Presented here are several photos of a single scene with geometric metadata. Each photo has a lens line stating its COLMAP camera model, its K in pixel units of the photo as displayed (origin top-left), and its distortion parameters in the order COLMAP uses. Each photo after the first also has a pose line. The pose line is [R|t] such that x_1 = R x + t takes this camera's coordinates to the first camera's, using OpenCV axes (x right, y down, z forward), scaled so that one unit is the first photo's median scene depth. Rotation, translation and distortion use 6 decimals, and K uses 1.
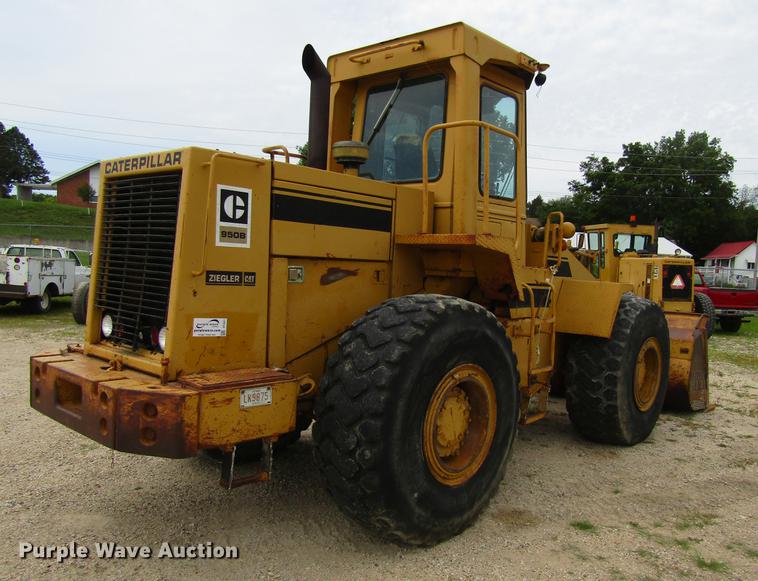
lens RADIAL K [[632.7, 0, 407.5], [0, 632.7, 322.0], [0, 0, 1]] dist [-0.003465, -0.001484]
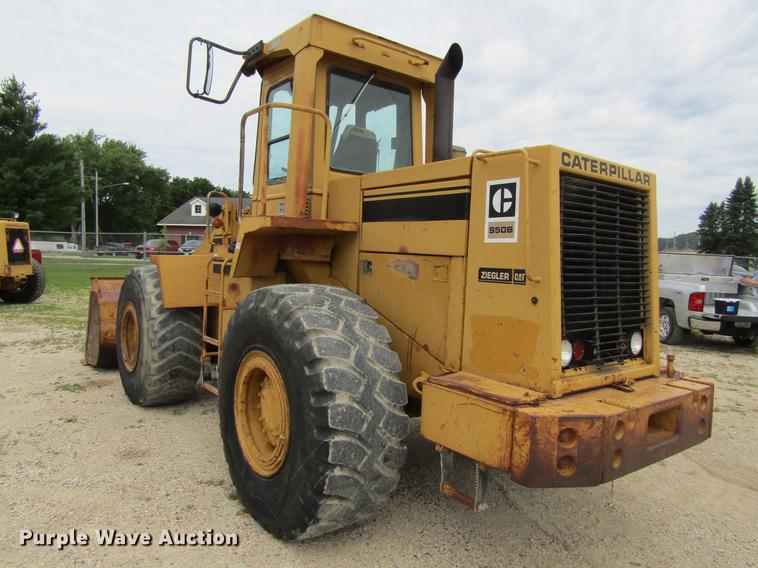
lens RADIAL K [[535.3, 0, 376.6], [0, 535.3, 286.2], [0, 0, 1]] dist [-0.007154, -0.000660]
pose [[0.195077, -0.094792, 0.976196, -1.140858], [0.056603, 0.994748, 0.085282, -0.147154], [-0.979153, 0.038619, 0.199418, 1.052301]]
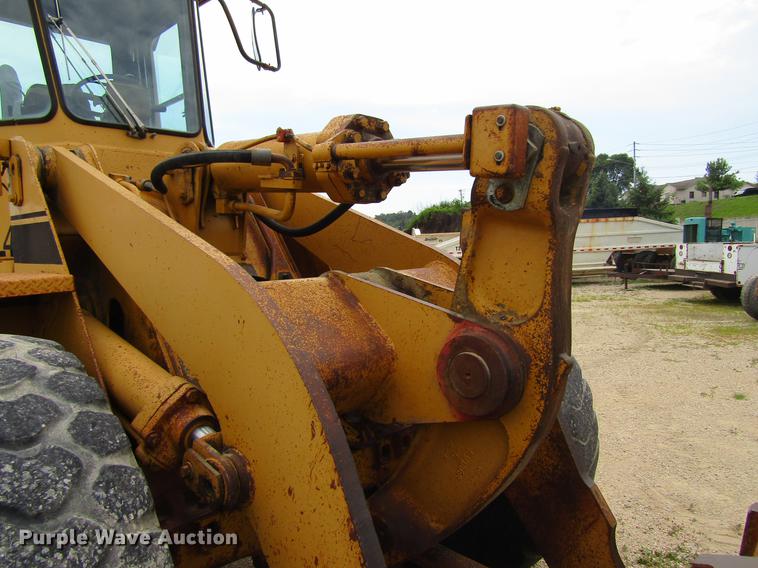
lens RADIAL K [[535.3, 0, 376.6], [0, 535.3, 286.2], [0, 0, 1]] dist [-0.007154, -0.000660]
pose [[-0.027147, 0.029804, -0.999187, 0.850273], [-0.060487, 0.997675, 0.031402, -0.123791], [0.997800, 0.061291, -0.025282, 1.852280]]
